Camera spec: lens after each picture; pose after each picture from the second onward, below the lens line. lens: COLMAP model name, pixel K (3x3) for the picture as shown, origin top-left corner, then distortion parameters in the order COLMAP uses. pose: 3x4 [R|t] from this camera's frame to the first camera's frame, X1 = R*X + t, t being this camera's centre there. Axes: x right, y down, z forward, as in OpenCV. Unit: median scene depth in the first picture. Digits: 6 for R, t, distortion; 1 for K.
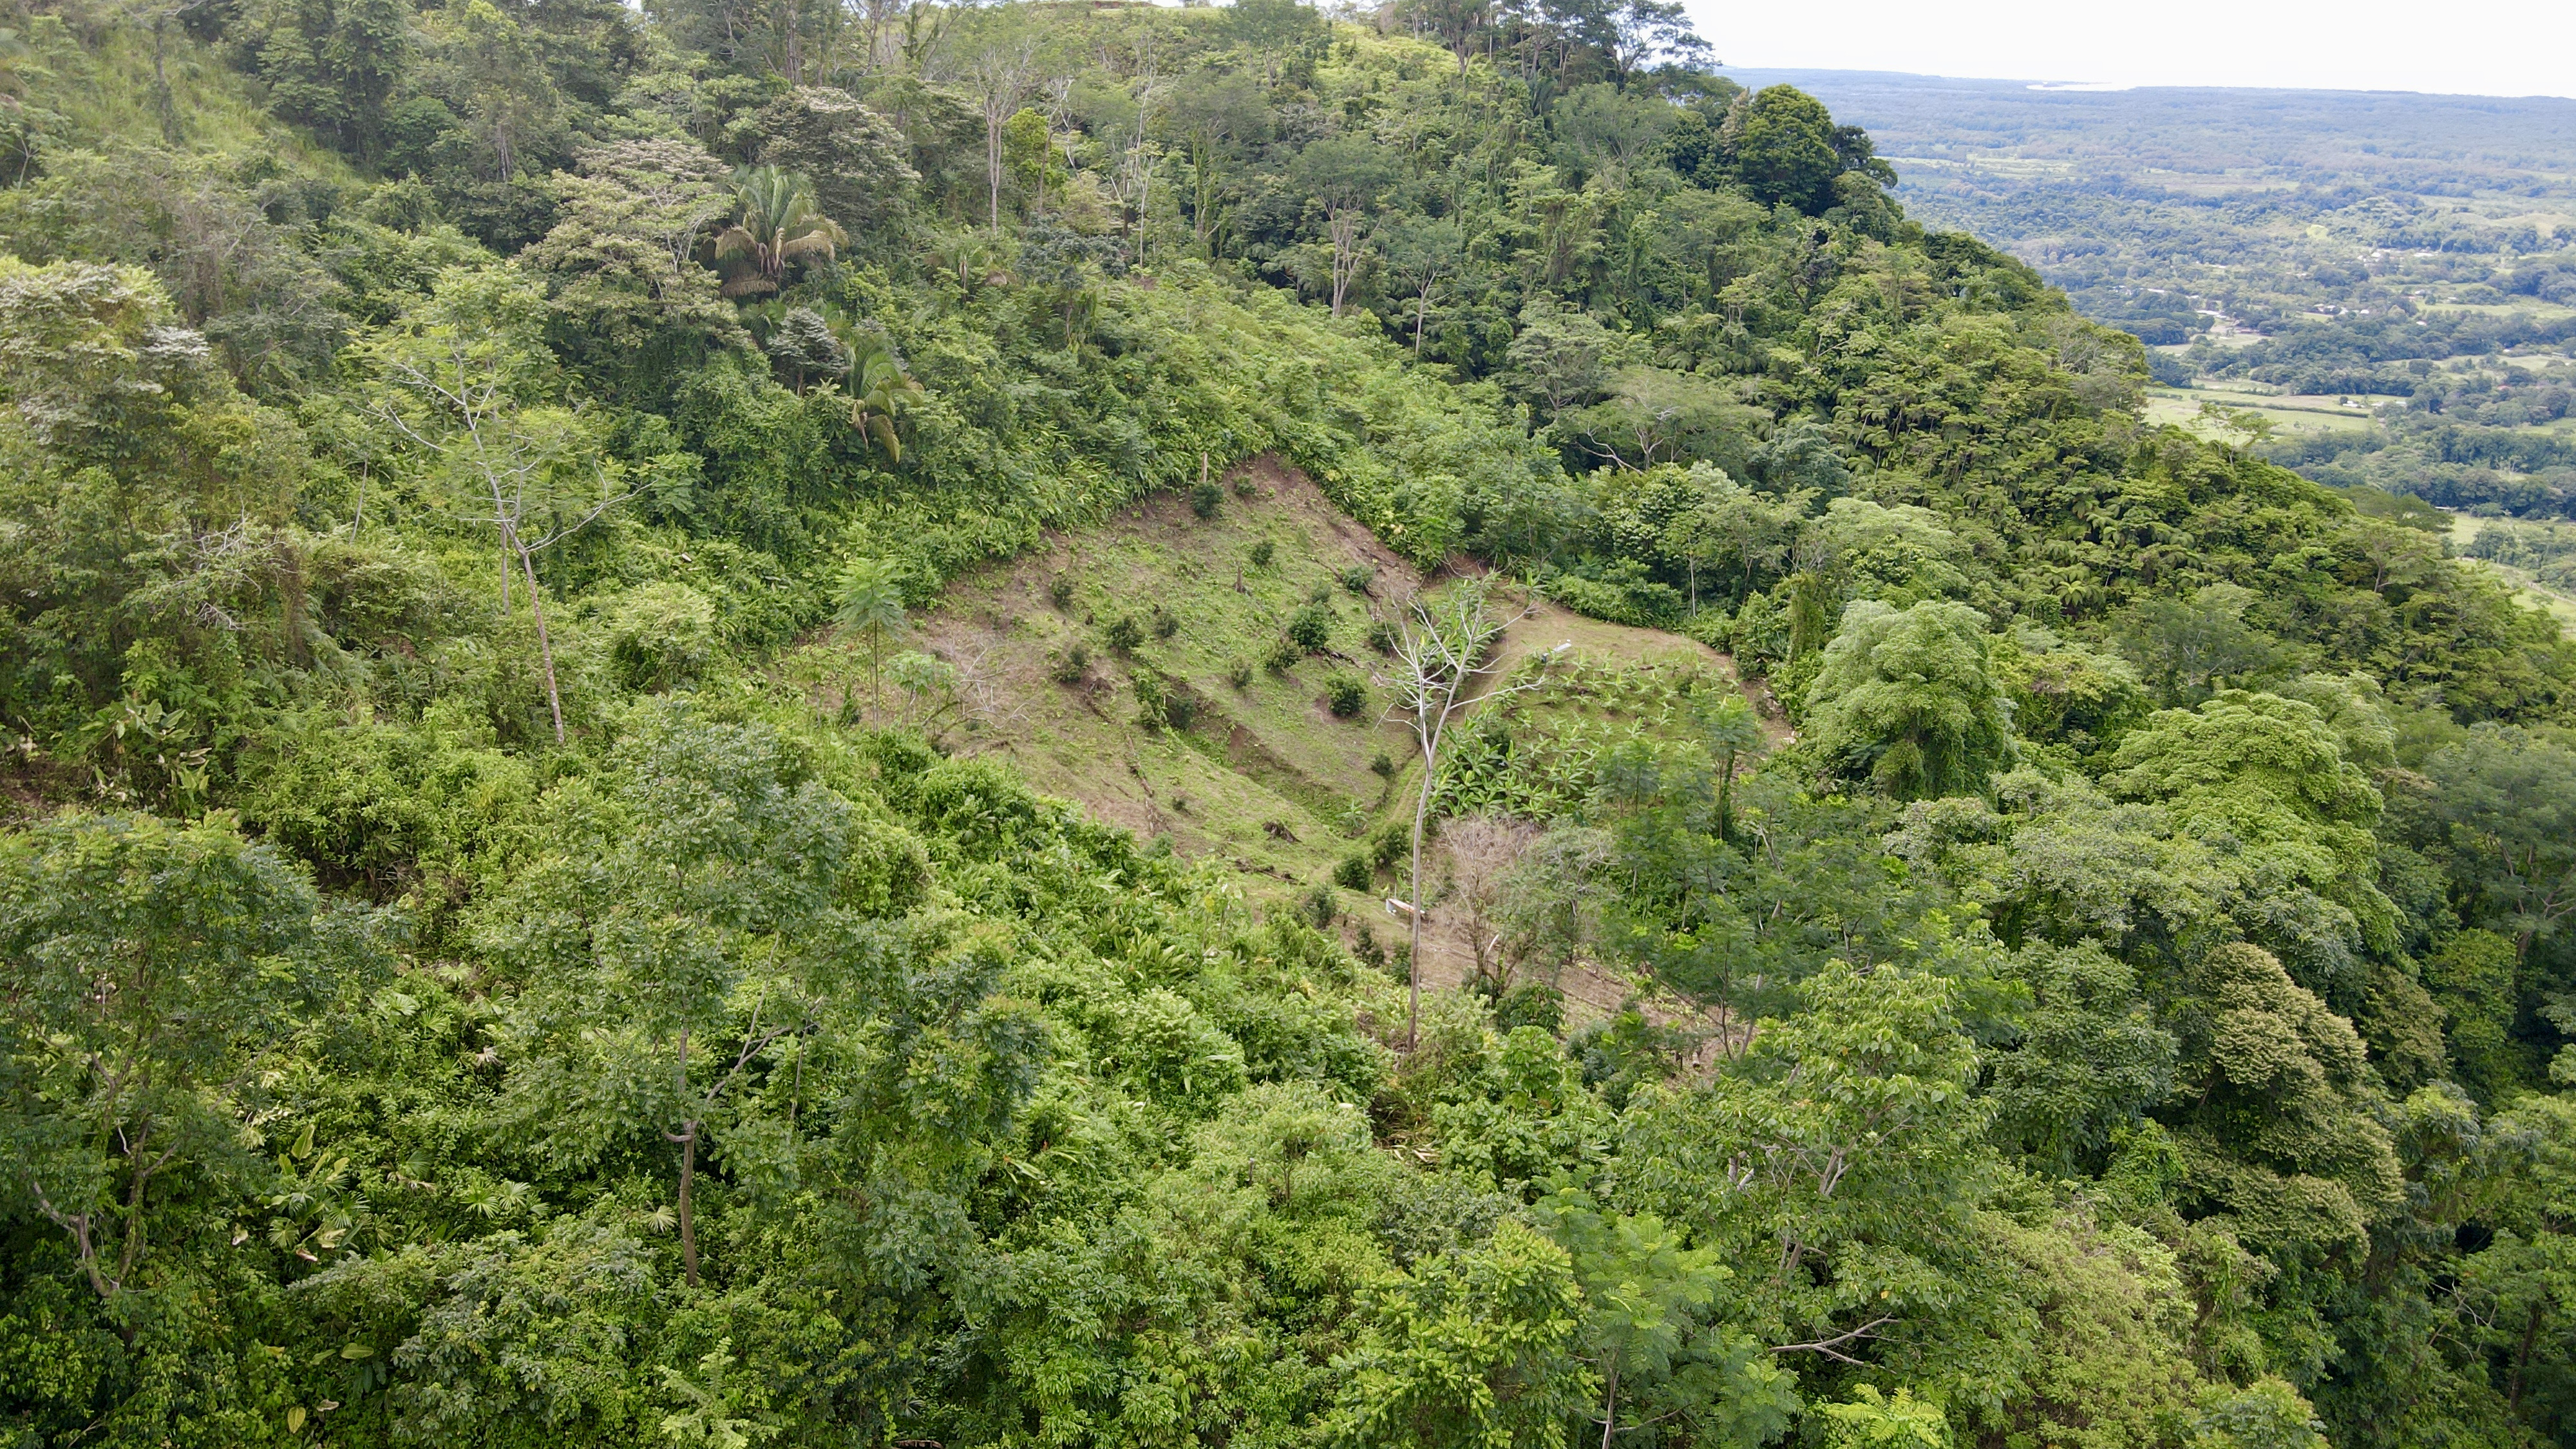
lens RADIAL K [[1930.5, 0, 1290.5], [0, 1930.5, 721.2], [0, 0, 1]] dist [-0.002954, 0.036716]
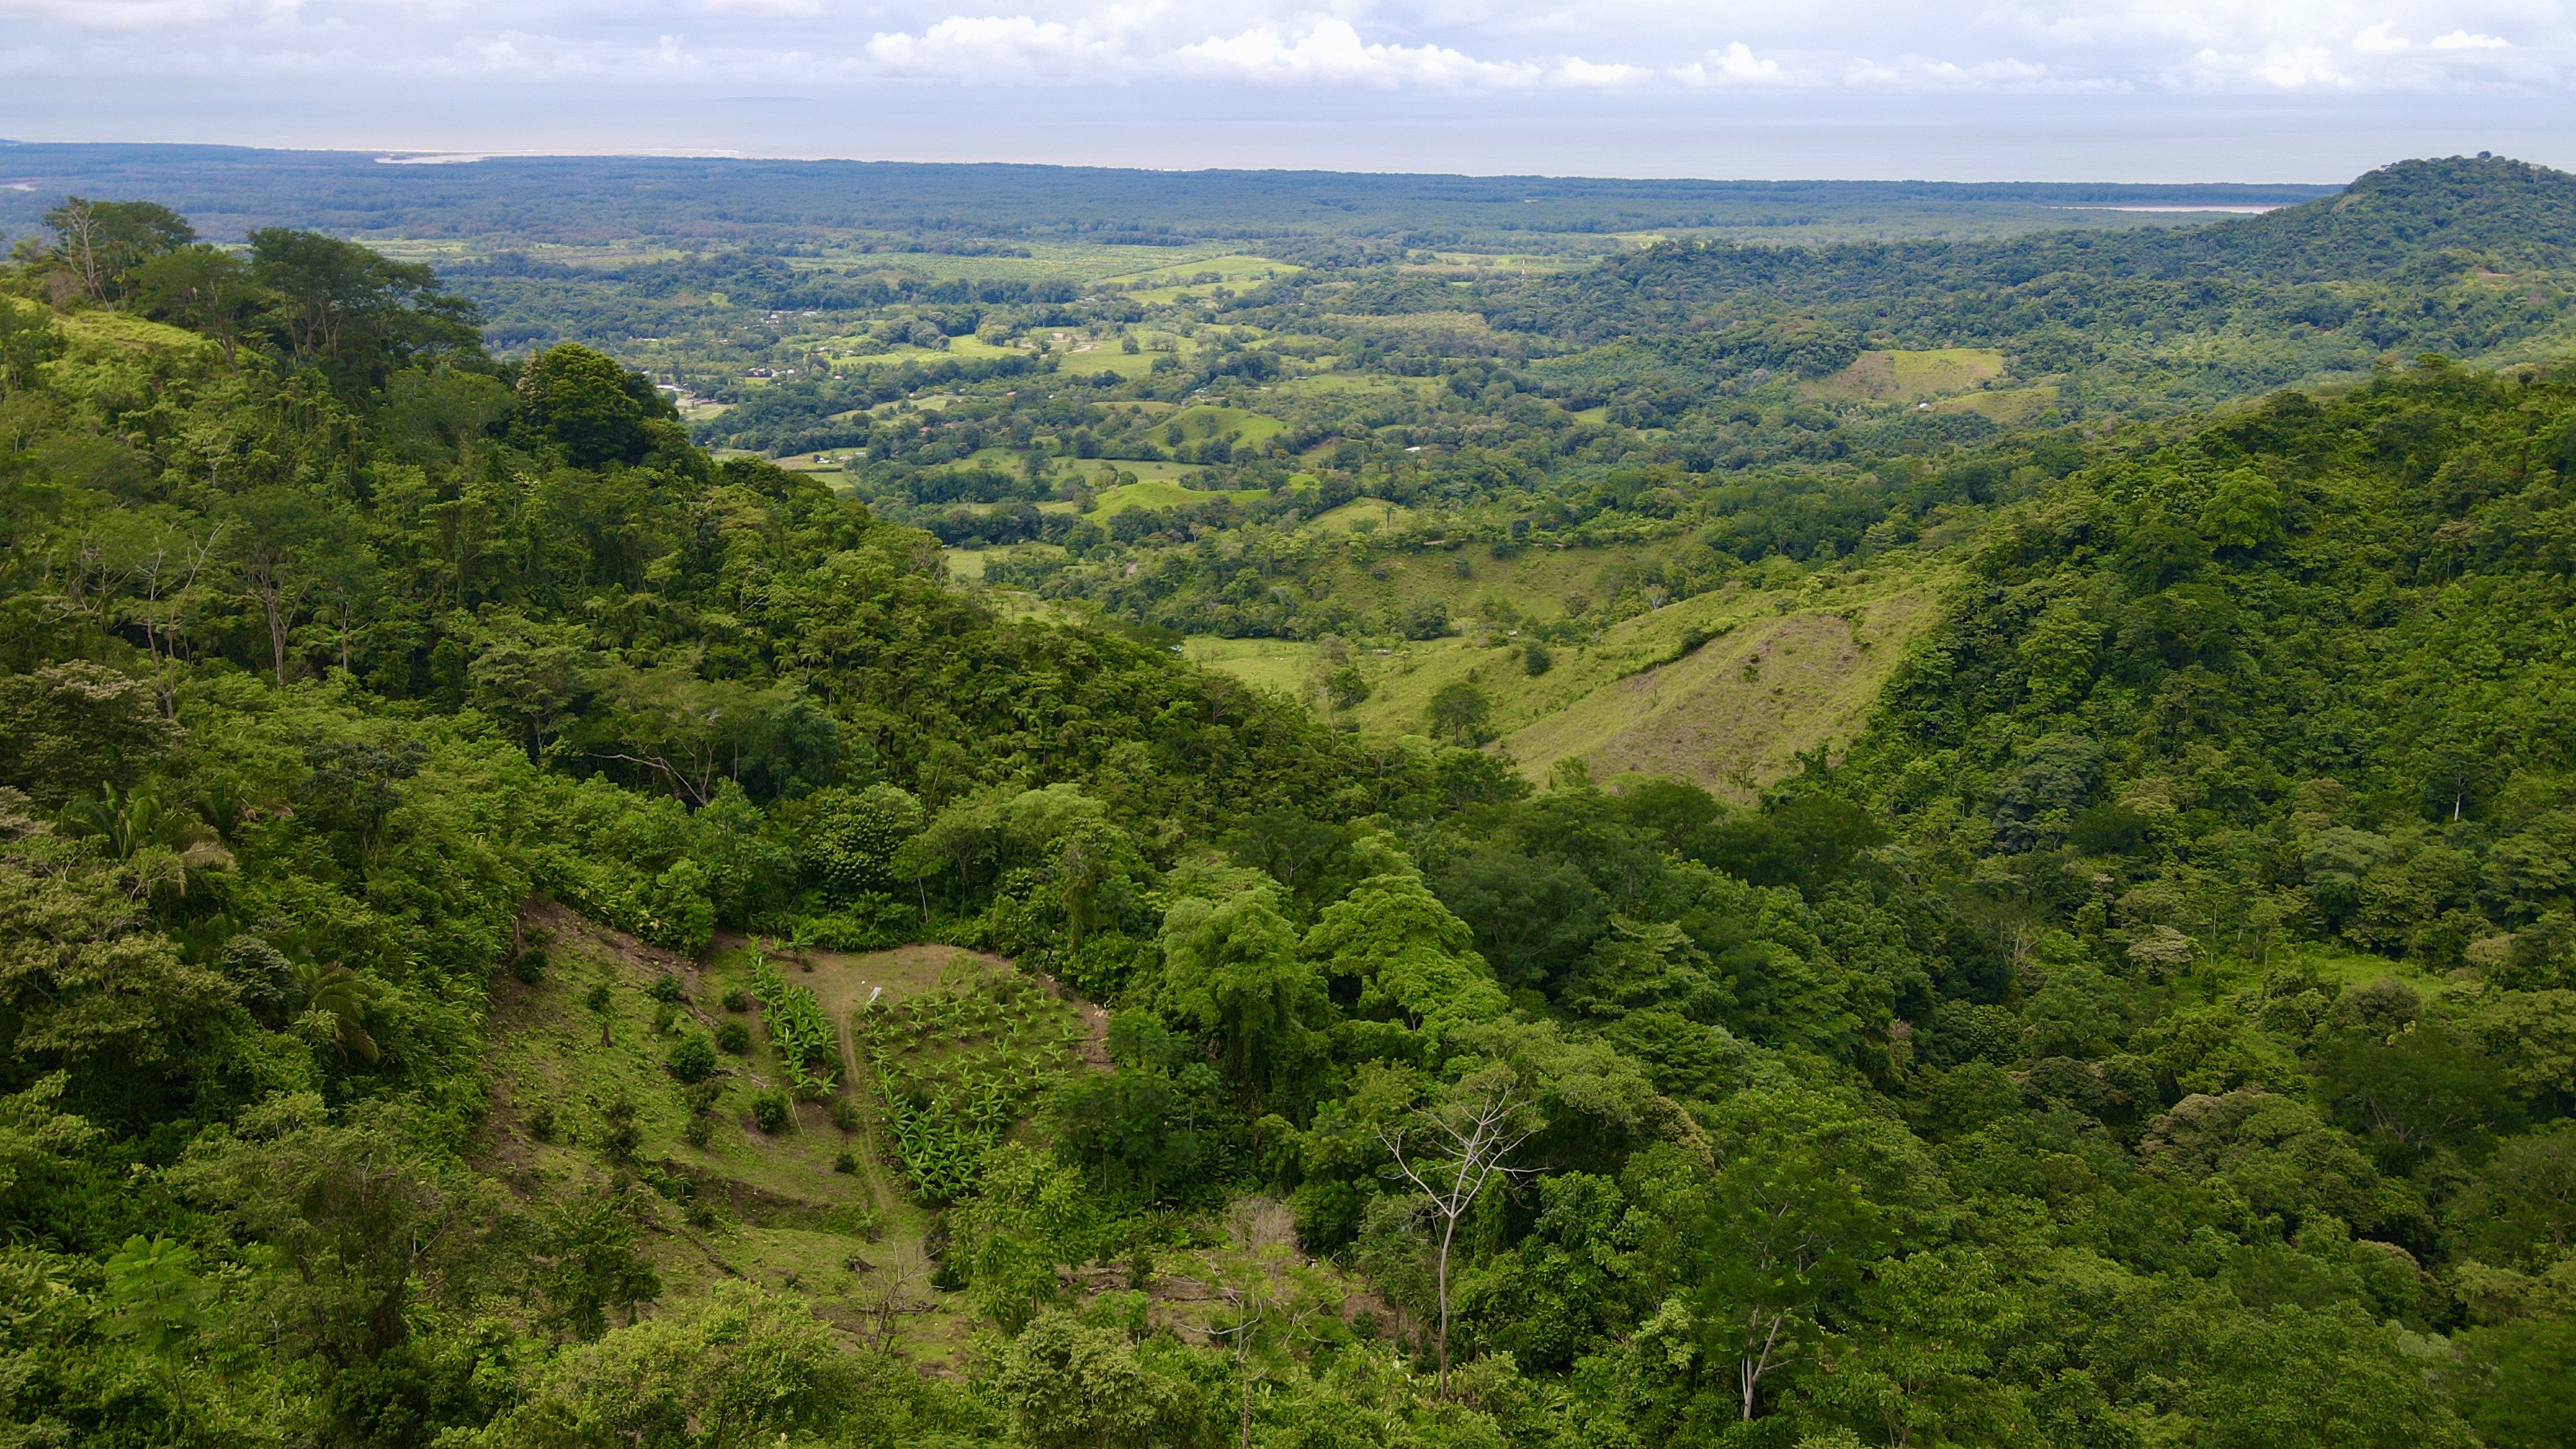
lens RADIAL K [[1930.5, 0, 1283.0], [0, 1930.5, 727.8], [0, 0, 1]] dist [-0.002954, 0.036716]
pose [[0.706783, -0.230645, 0.668775, -0.240566], [0.245775, 0.966529, 0.073590, -0.125428], [-0.663364, 0.112356, 0.739813, 0.001047]]
